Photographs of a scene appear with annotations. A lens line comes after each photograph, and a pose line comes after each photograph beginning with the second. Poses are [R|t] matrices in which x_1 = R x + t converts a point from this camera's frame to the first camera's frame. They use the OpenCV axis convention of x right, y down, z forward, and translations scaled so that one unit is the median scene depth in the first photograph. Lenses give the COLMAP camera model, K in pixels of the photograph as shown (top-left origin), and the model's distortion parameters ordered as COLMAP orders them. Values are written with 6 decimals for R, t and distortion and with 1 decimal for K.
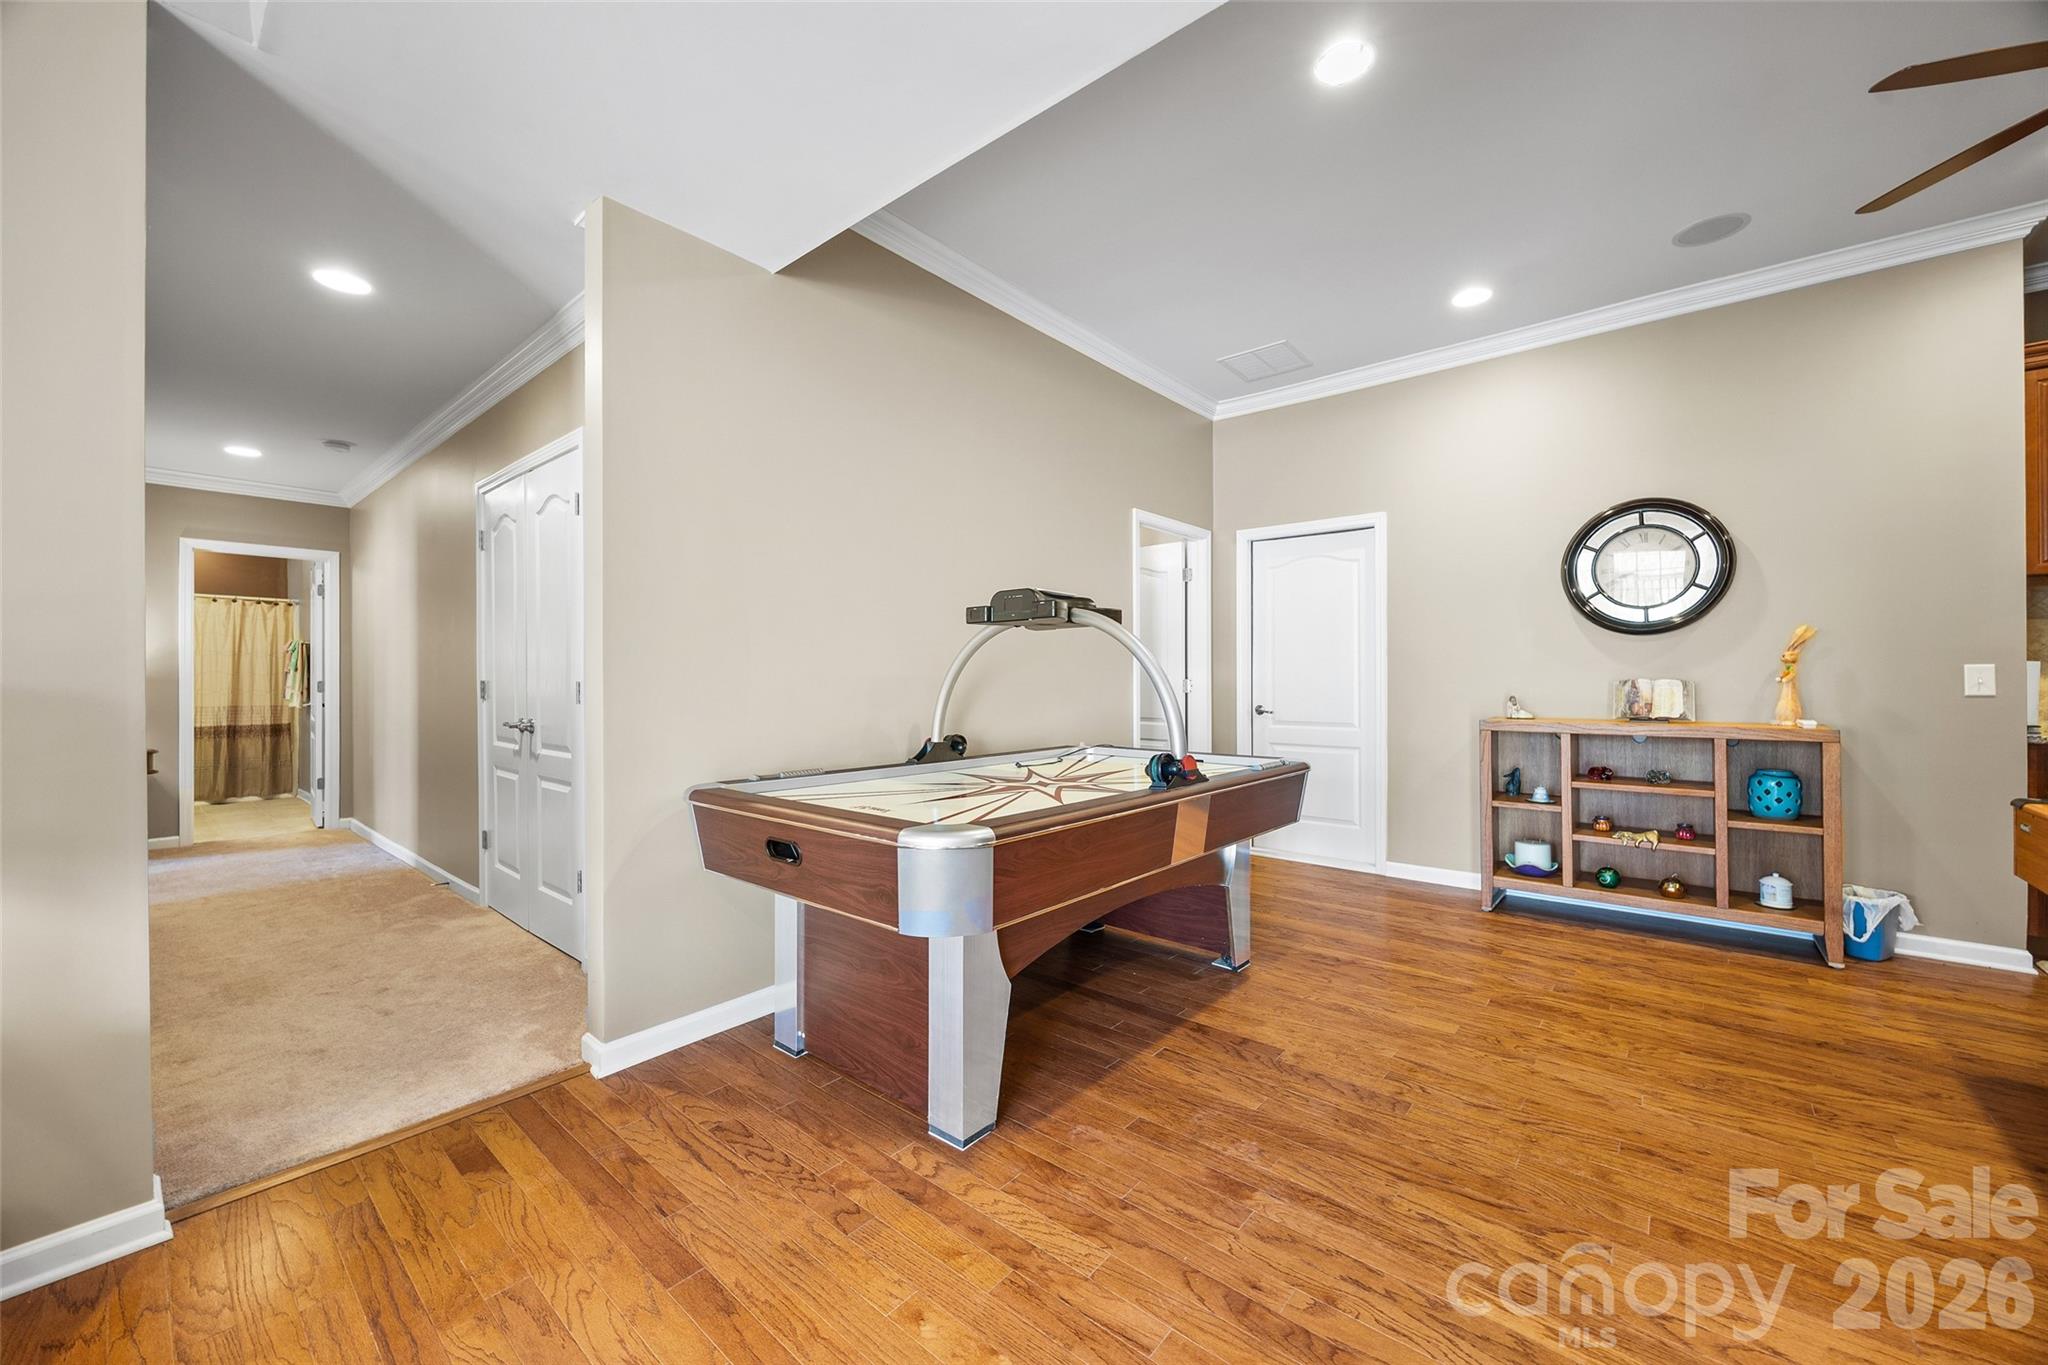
lens RADIAL K [[780.5, 0, 1012.6], [0, 780.5, 672.1], [0, 0, 1]] dist [-0.002810, -0.000203]
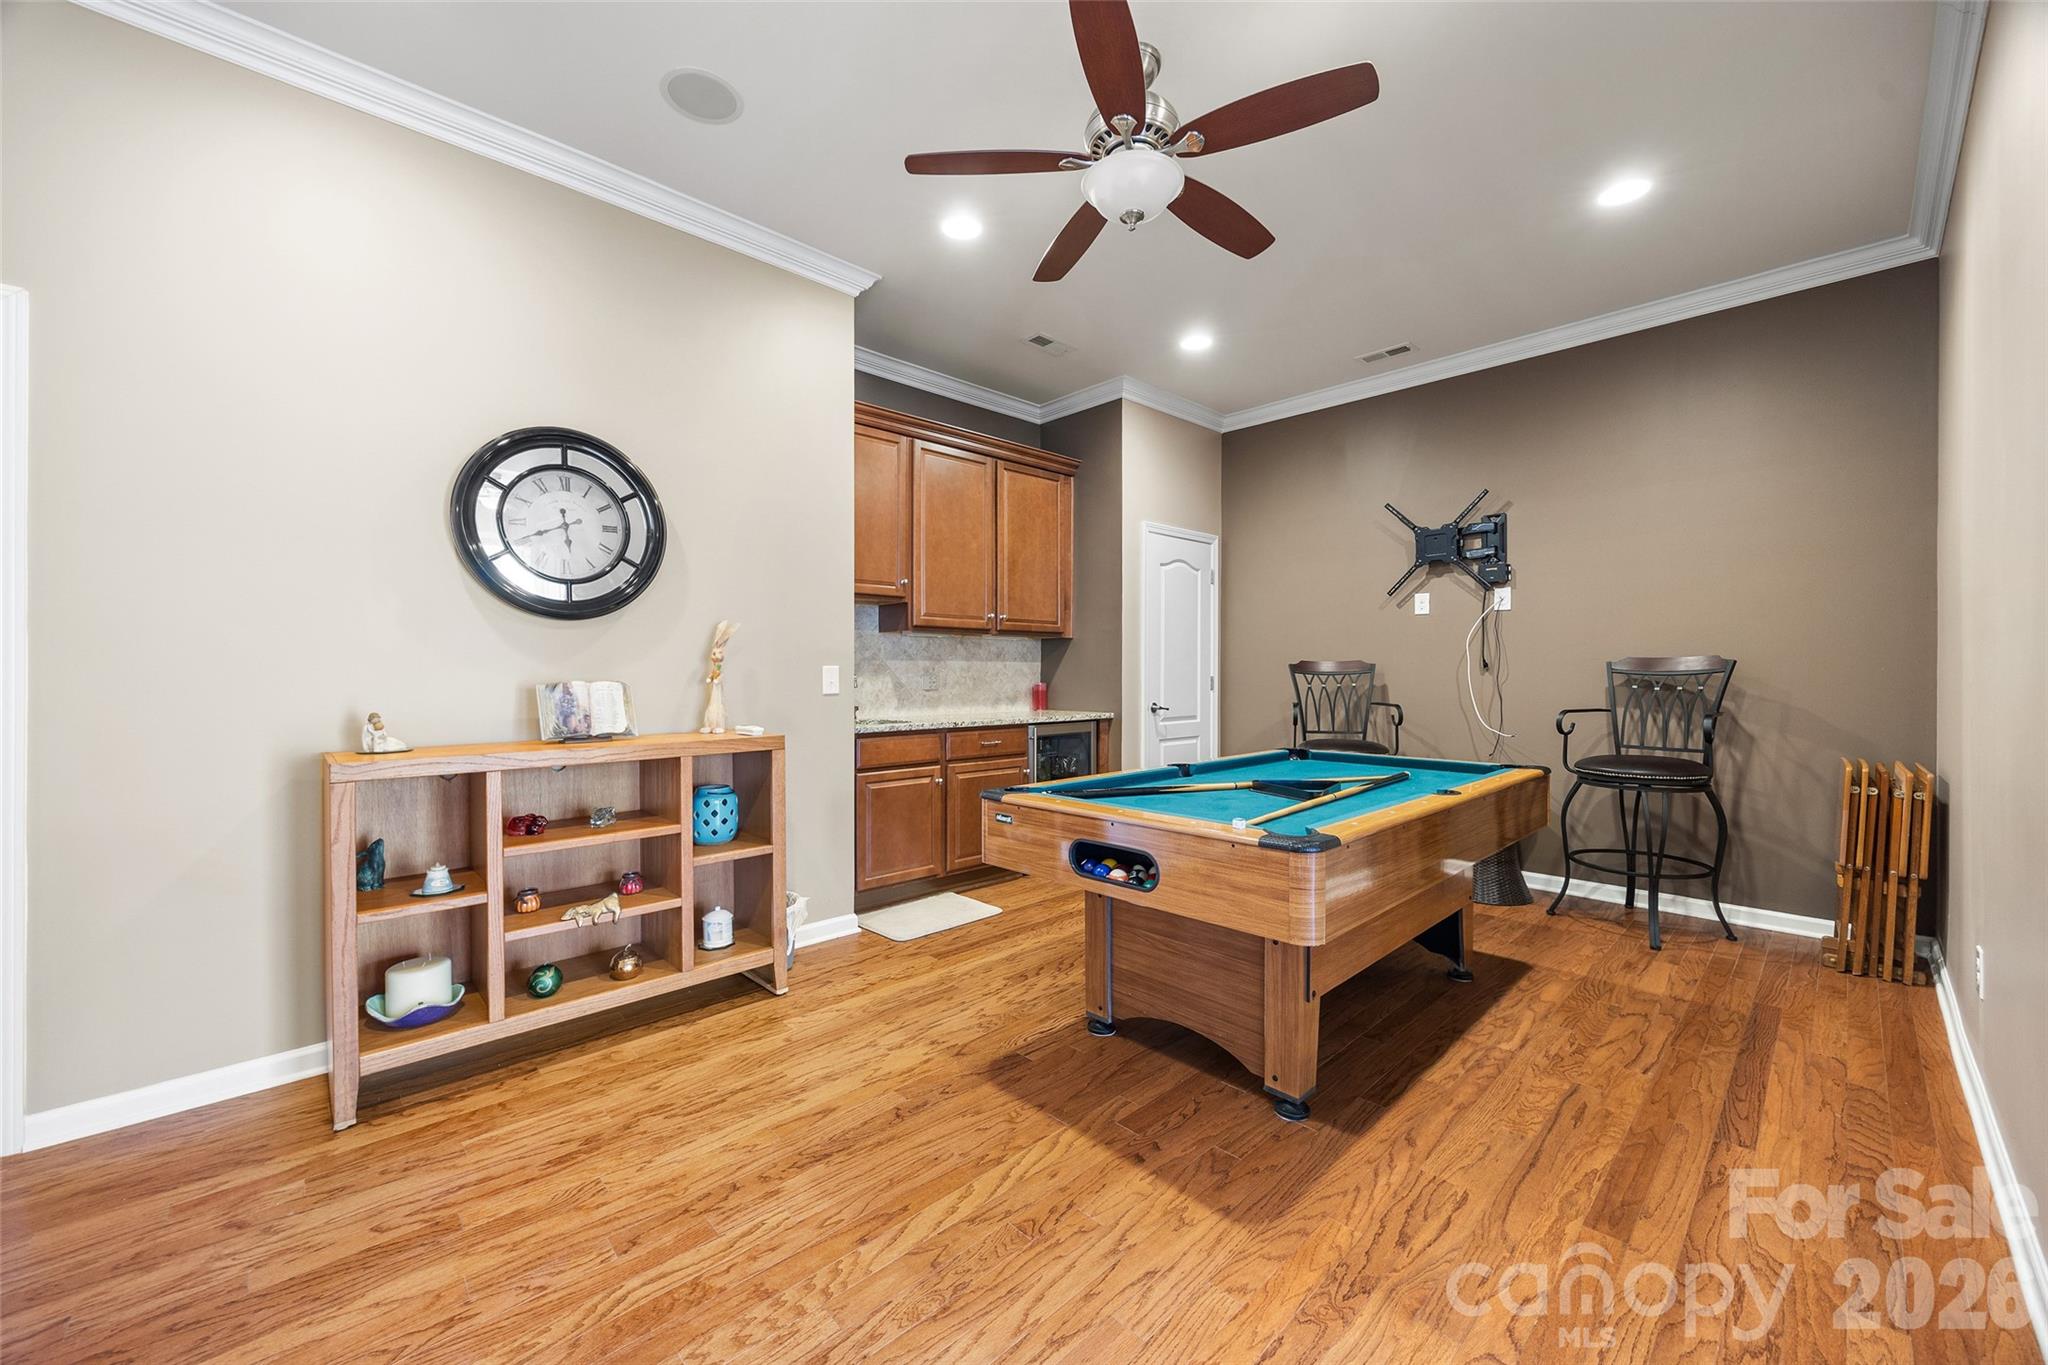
lens RADIAL K [[780.5, 0, 1022.6], [0, 780.5, 672.0], [0, 0, 1]] dist [-0.002810, -0.000203]
pose [[0.098970, 0.004341, 0.995081, 0.161299], [-0.002635, 0.999988, -0.004101, 0.002654], [-0.995087, -0.002216, 0.098980, 0.598033]]
